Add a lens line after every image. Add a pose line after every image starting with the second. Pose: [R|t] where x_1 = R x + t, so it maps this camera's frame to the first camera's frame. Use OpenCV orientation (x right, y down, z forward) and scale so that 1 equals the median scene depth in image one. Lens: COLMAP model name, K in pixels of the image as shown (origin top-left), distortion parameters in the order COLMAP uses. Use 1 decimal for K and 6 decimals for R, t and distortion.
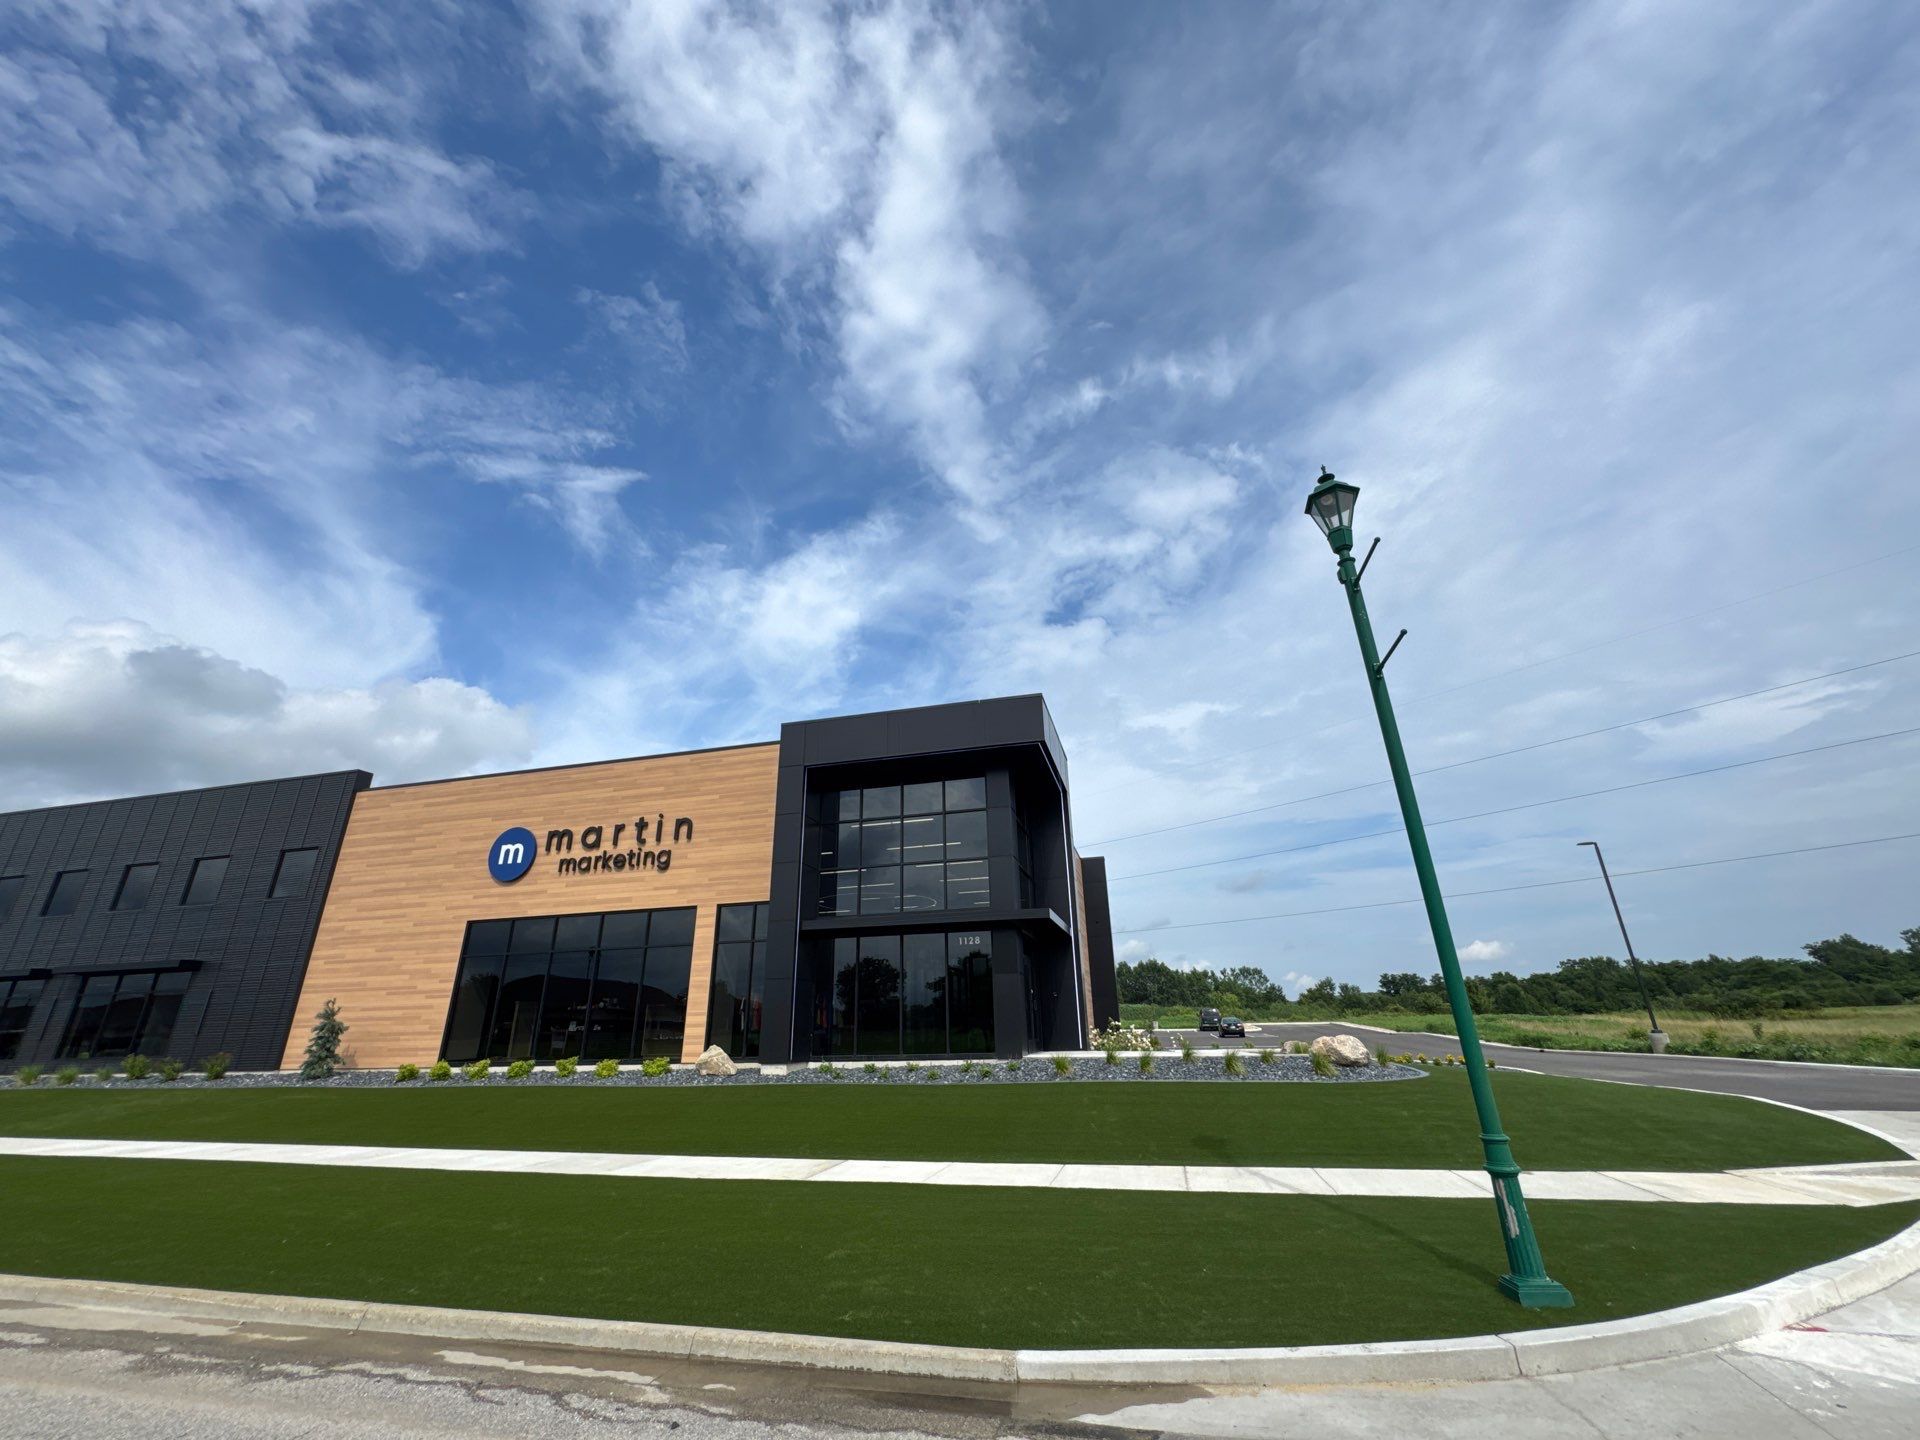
lens RADIAL K [[760.9, 0, 990.3], [0, 760.9, 695.5], [0, 0, 1]] dist [-0.001430, -0.000921]
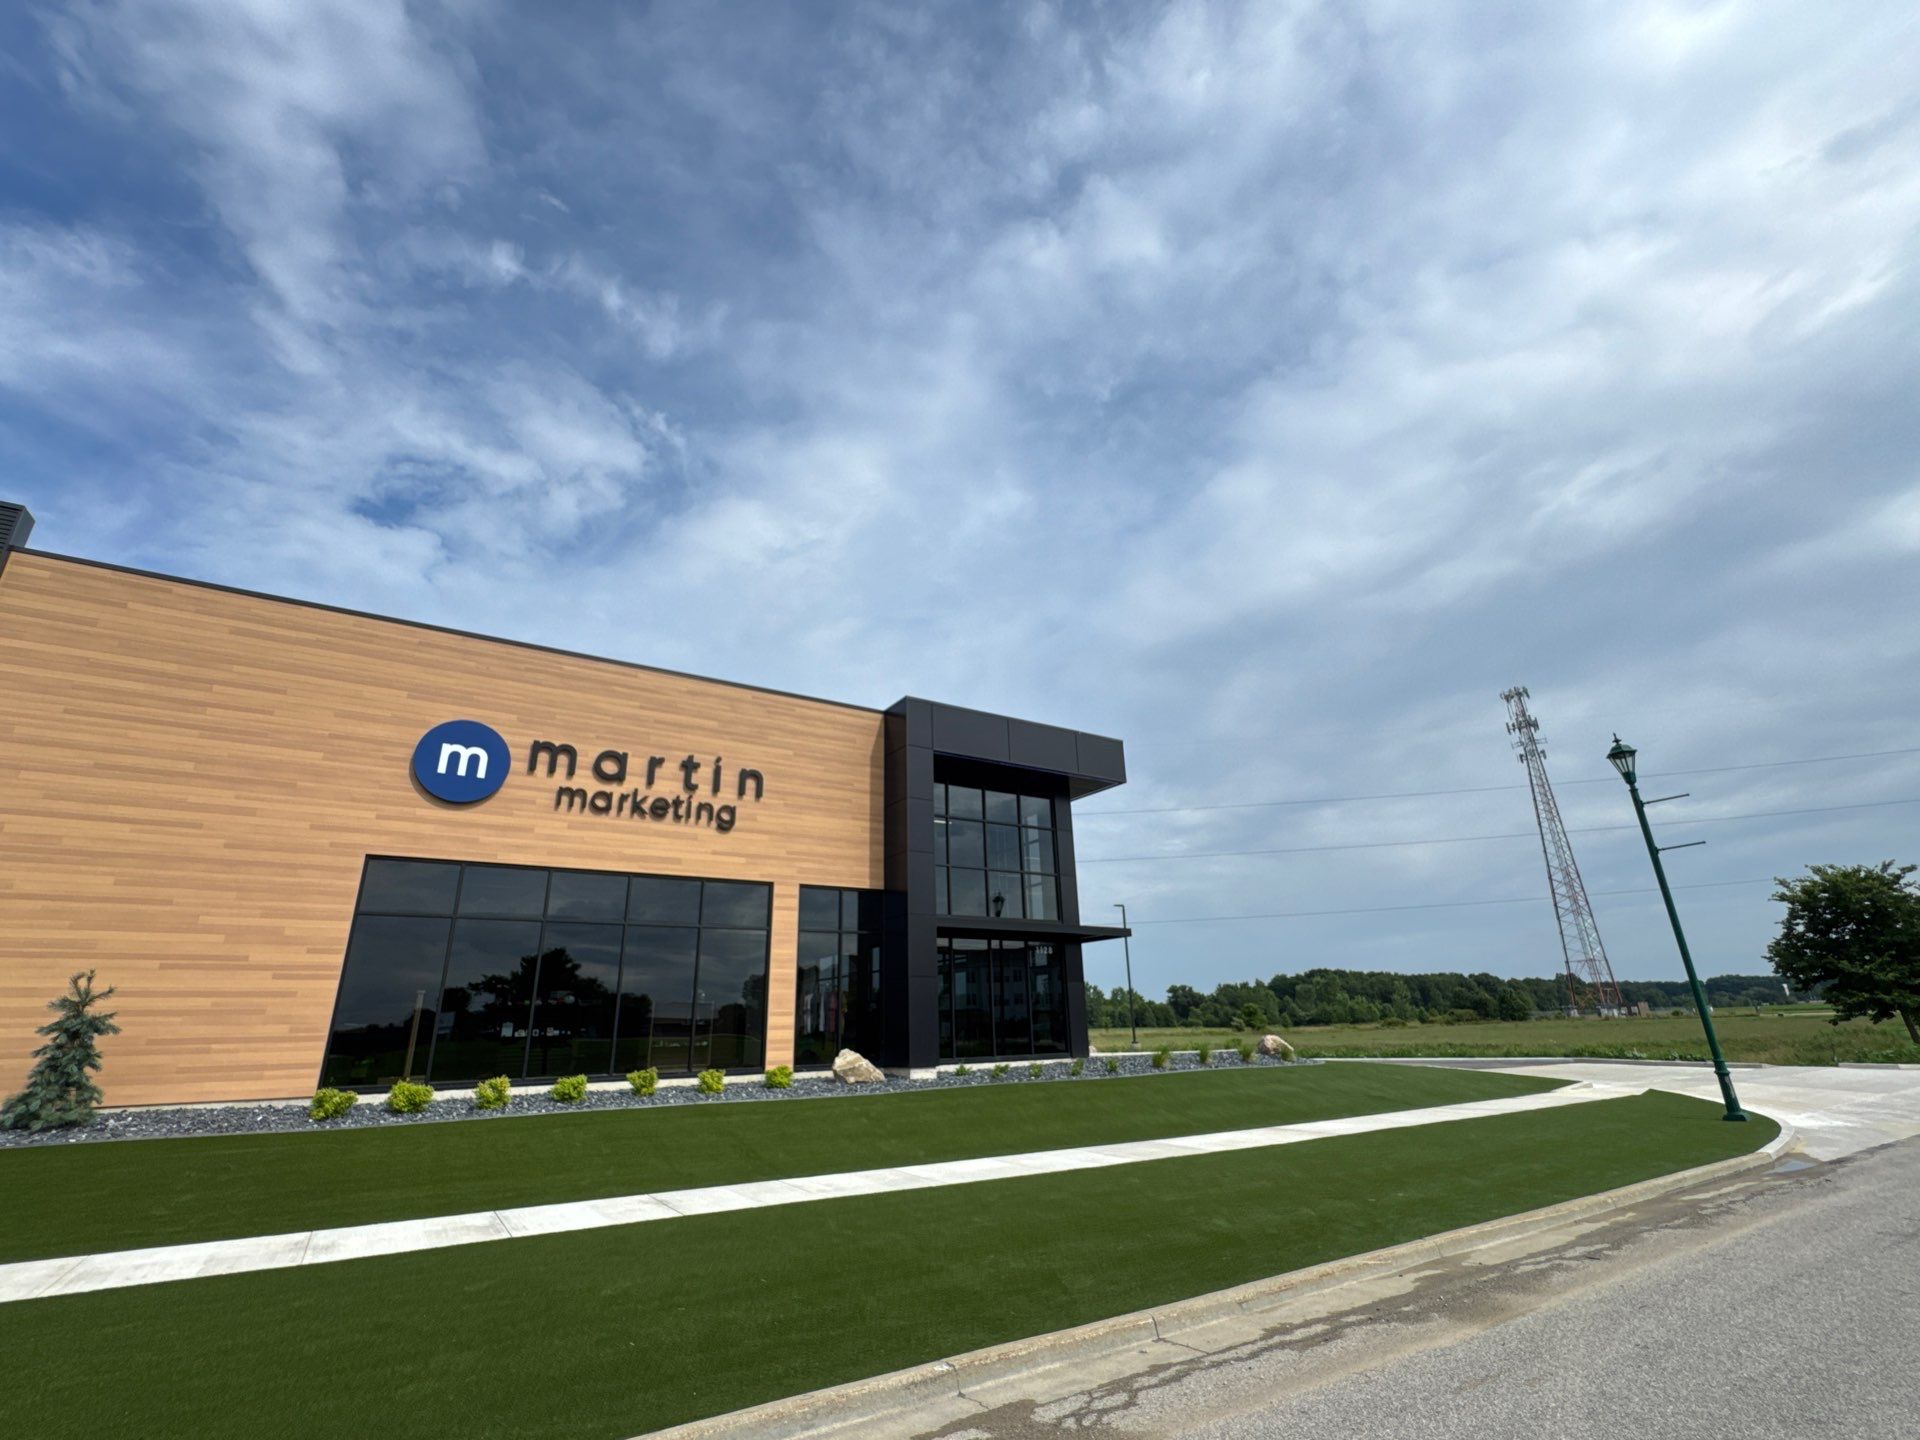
lens RADIAL K [[841.9, 0, 945.4], [0, 841.9, 698.6], [0, 0, 1]] dist [-0.017560, 0.001390]
pose [[0.677335, 0.273215, 0.683060, -0.858198], [-0.276034, 0.955029, -0.108279, 0.125644], [-0.681926, -0.115207, 0.722291, 0.233281]]
